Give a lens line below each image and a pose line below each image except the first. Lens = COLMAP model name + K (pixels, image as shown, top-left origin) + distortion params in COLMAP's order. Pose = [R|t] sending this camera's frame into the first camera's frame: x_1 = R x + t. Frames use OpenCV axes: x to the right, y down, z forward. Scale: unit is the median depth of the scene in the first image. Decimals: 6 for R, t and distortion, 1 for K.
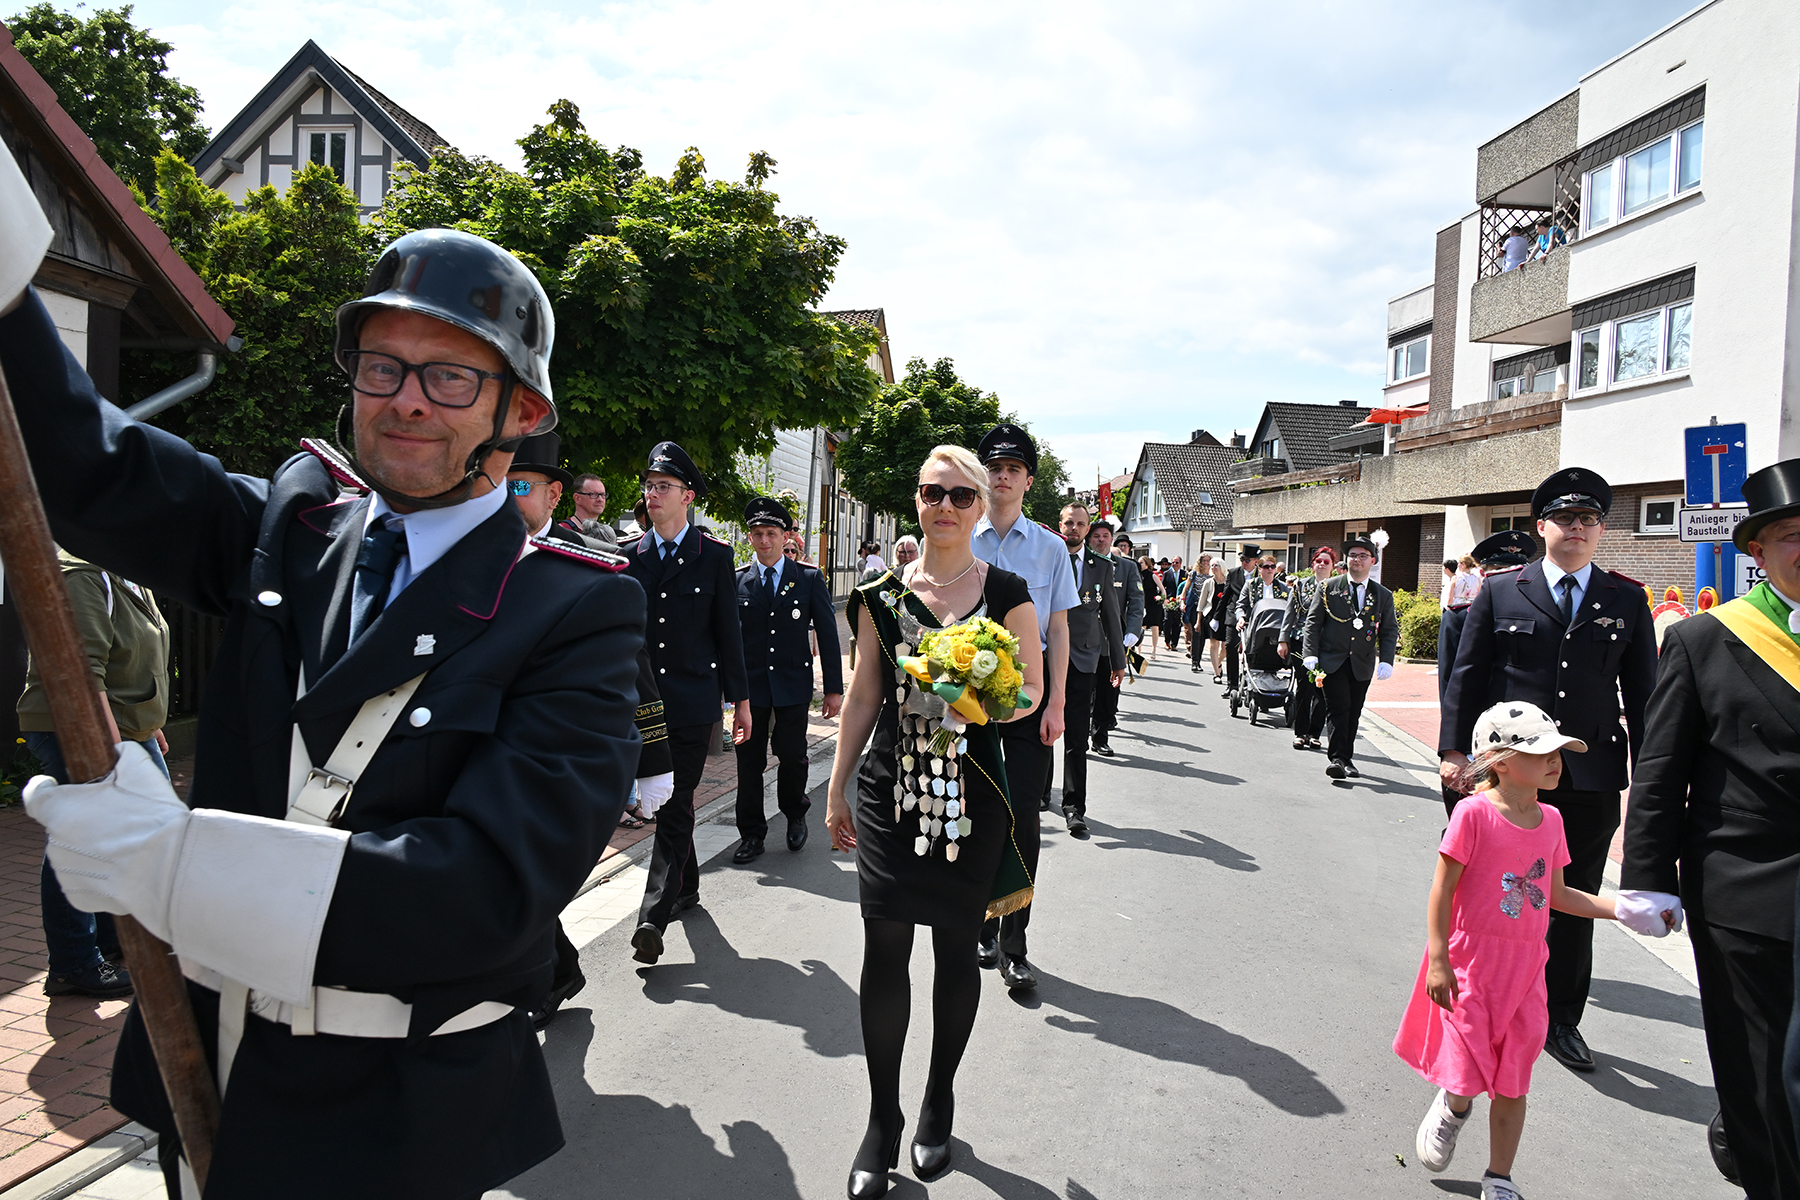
lens RADIAL K [[1213.2, 0, 889.2], [0, 1213.2, 596.5], [0, 0, 1]] dist [-0.010214, 0.006995]
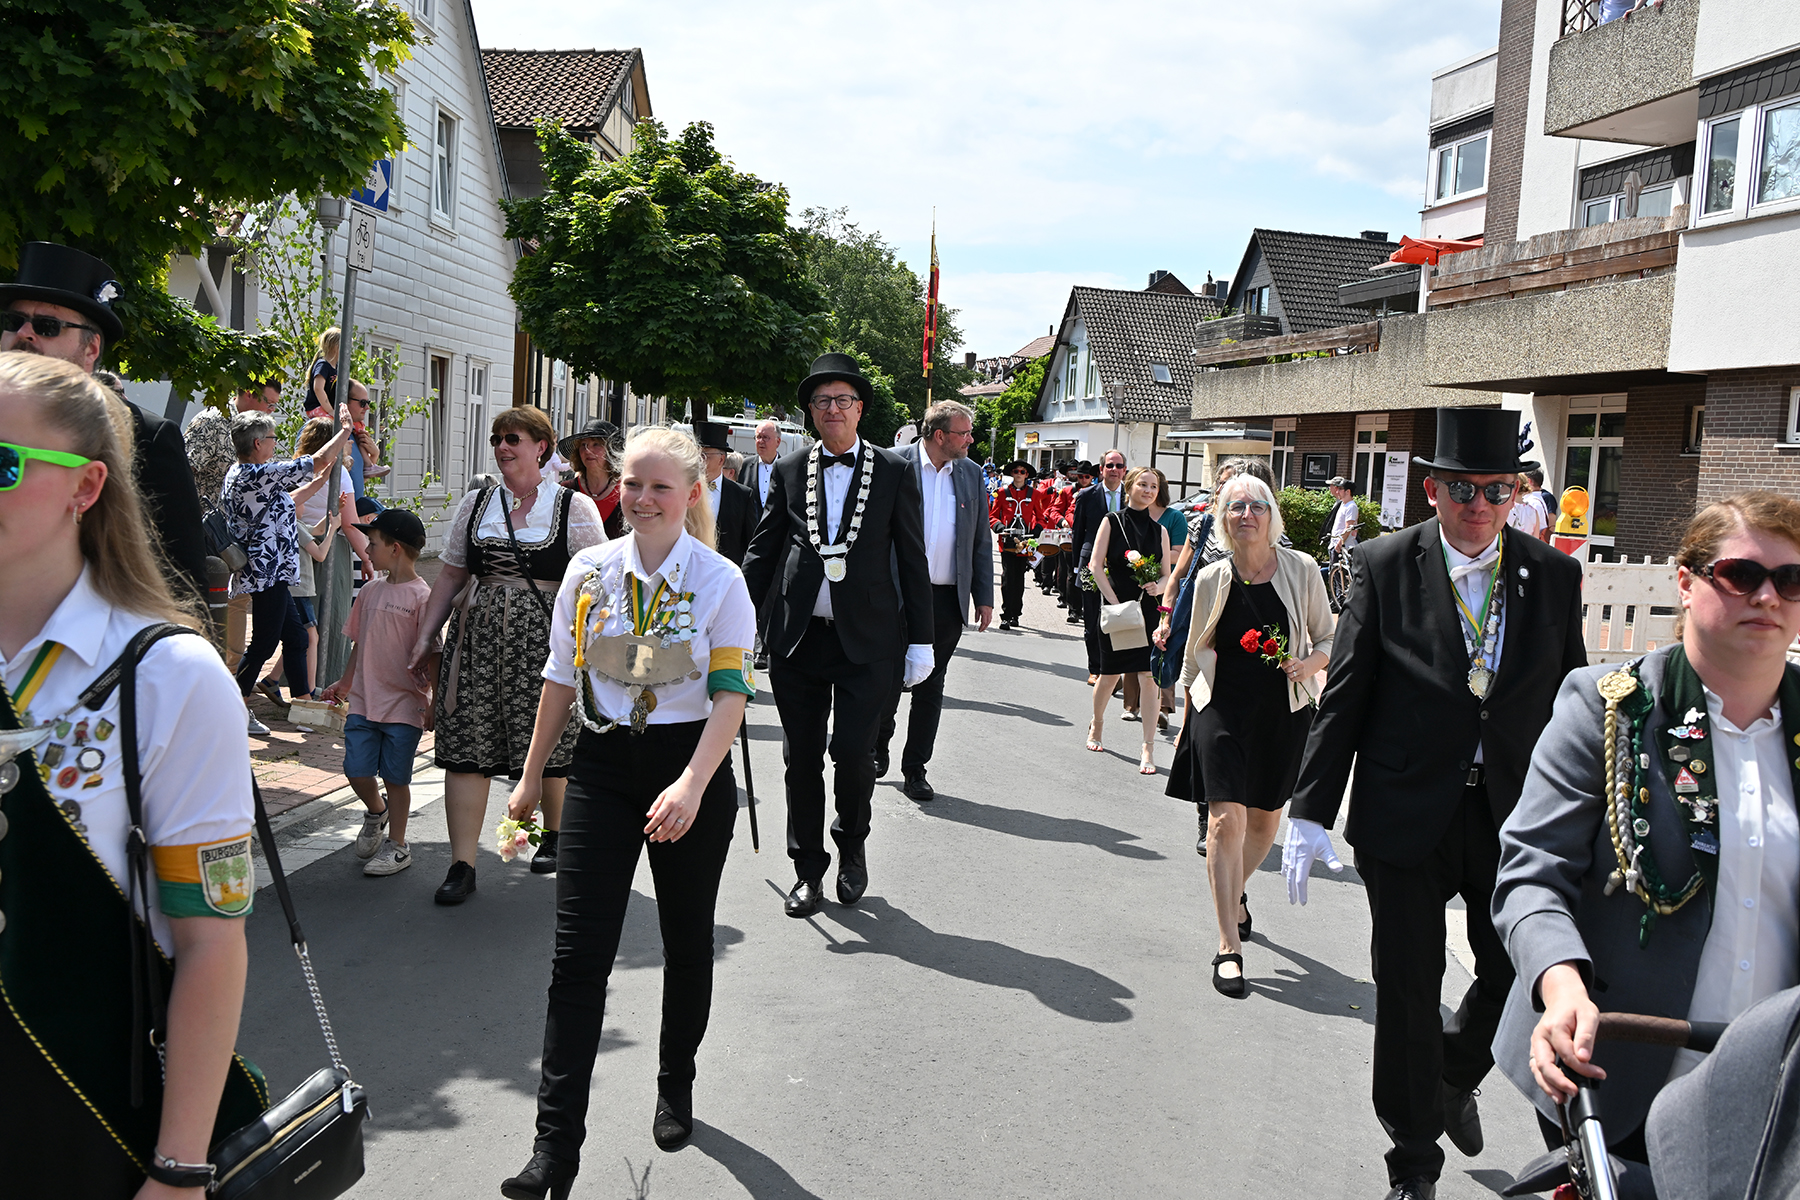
lens RADIAL K [[1807.2, 0, 905.4], [0, 1807.2, 582.2], [0, 0, 1]] dist [-0.005914, 0.000000]
pose [[0.994352, 0.016610, 0.104829, 0.051949], [-0.020665, 0.999075, 0.037718, -0.005210], [-0.104105, -0.039671, 0.993775, 0.086789]]
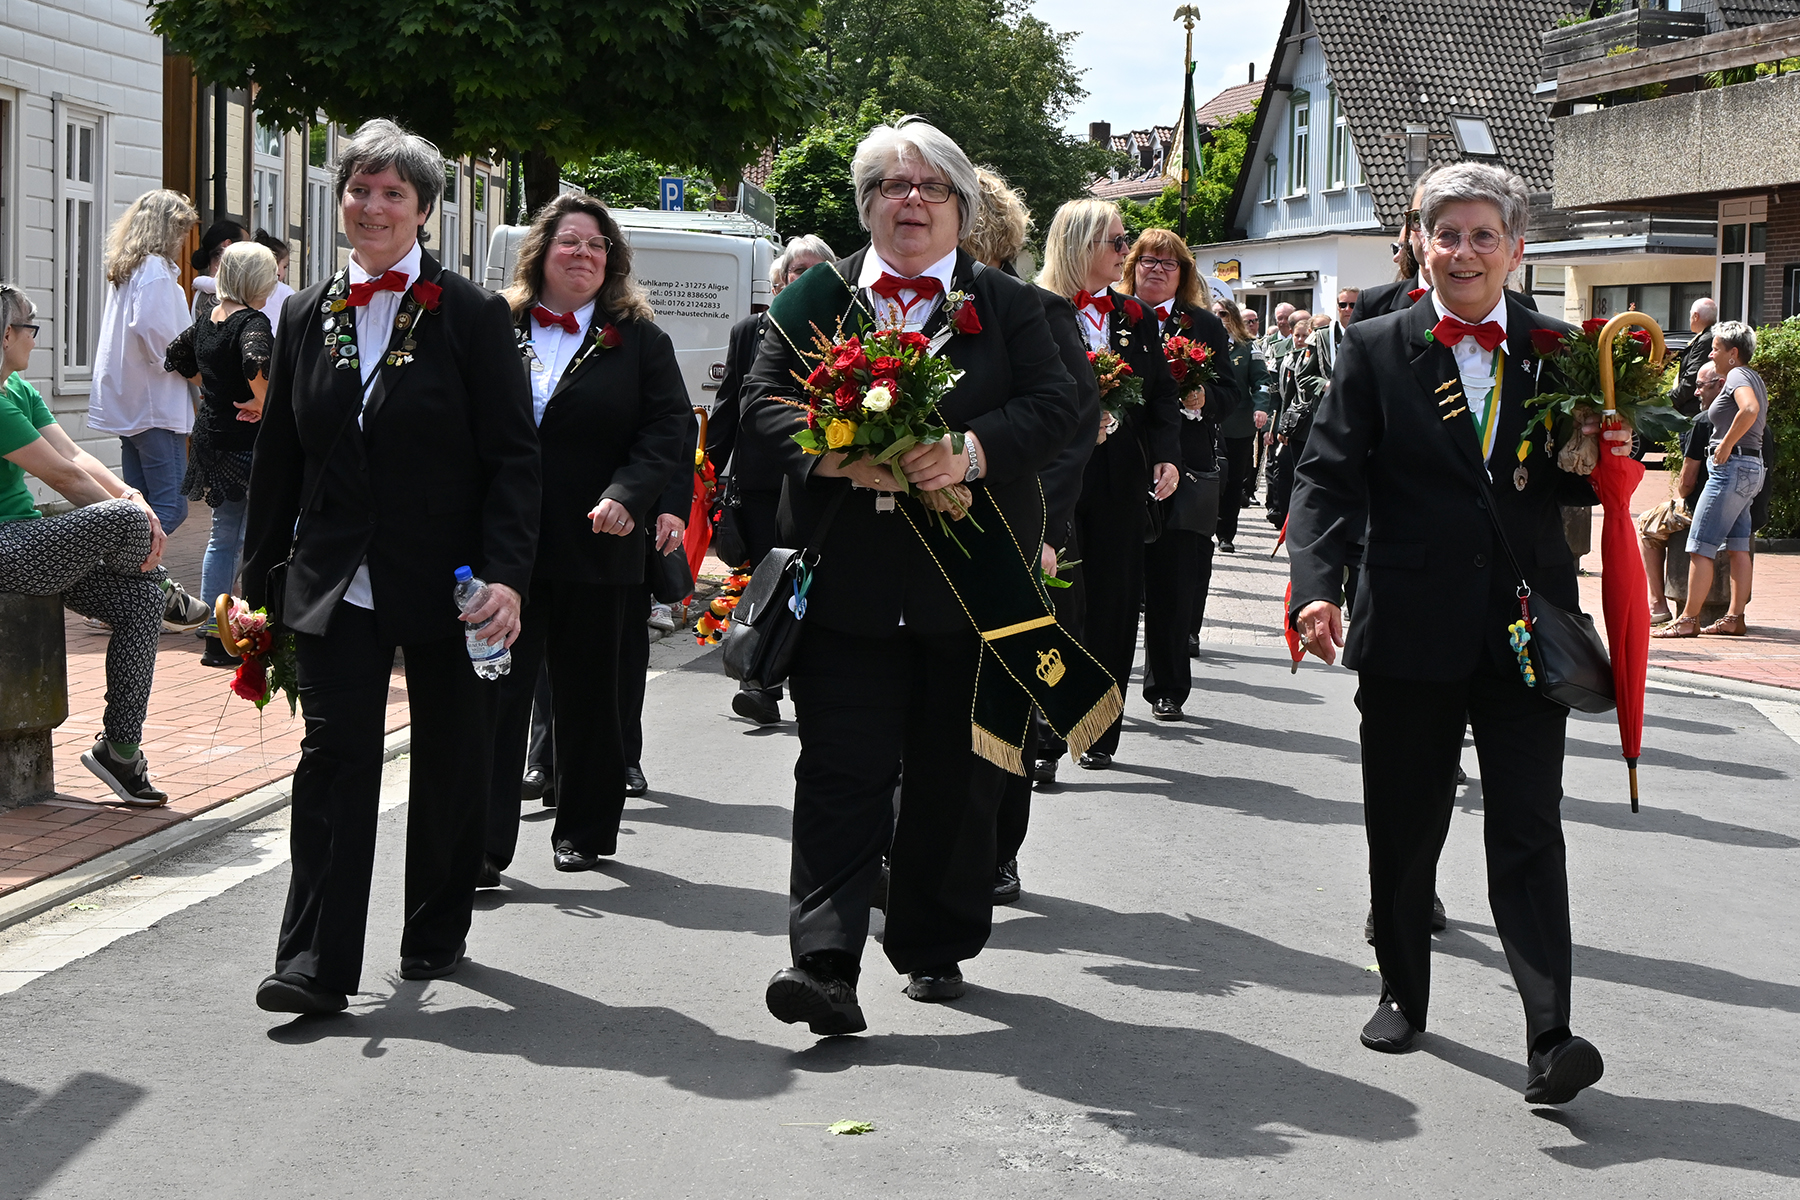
lens RADIAL K [[3305.1, 0, 997.1], [0, 3305.1, 545.1], [0, 0, 1]] dist [-0.023351, 0.000000]
pose [[0.994045, -0.018960, 0.107306, 0.062848], [0.015702, 0.999392, 0.031123, 0.005385], [-0.107831, -0.029253, 0.993739, 0.217404]]
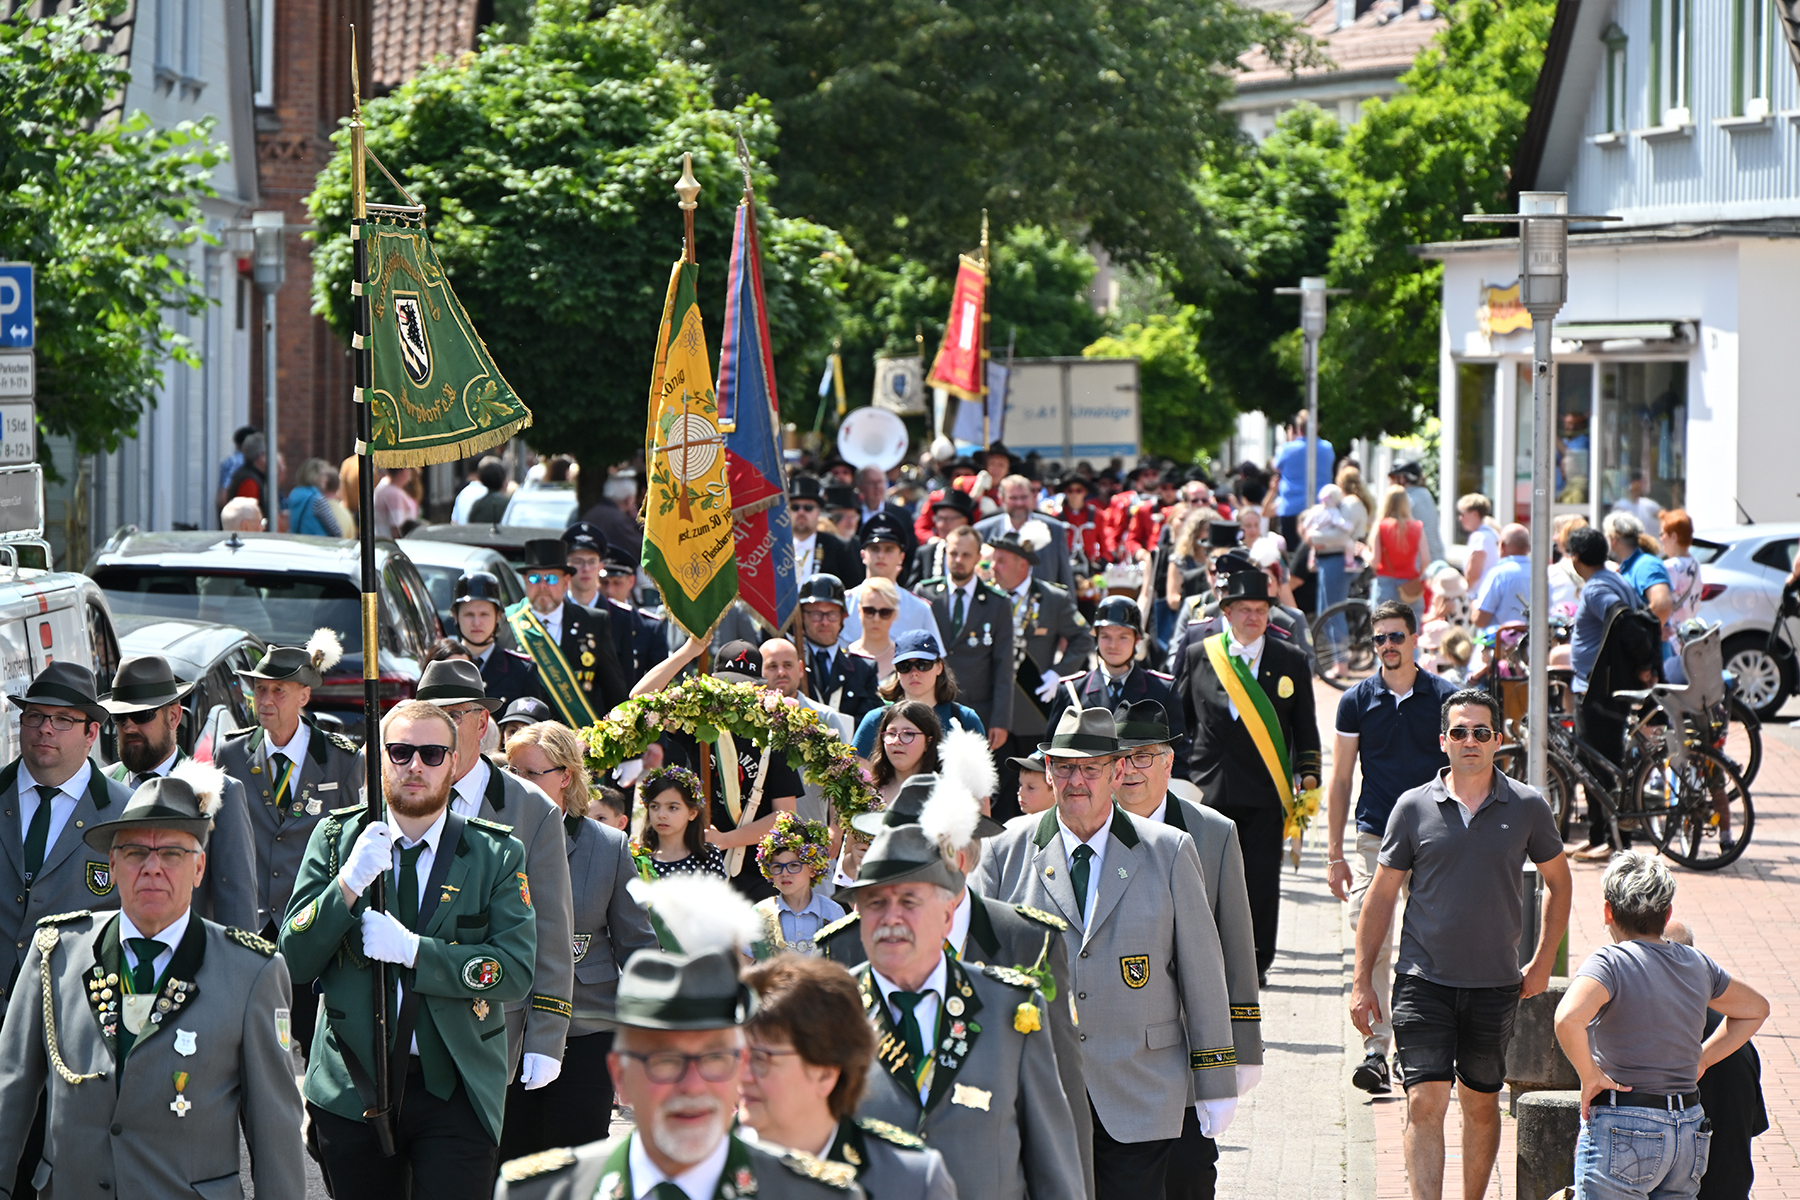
lens RADIAL K [[8757.7, 0, 896.2], [0, 8757.7, 605.6], [0, 0, 1]] dist [-0.271822, 0.000000]
pose [[0.998028, -0.026826, 0.056745, 0.149274], [0.026399, 0.999617, 0.008260, -0.050895], [-0.056945, -0.006745, 0.998355, -0.040942]]
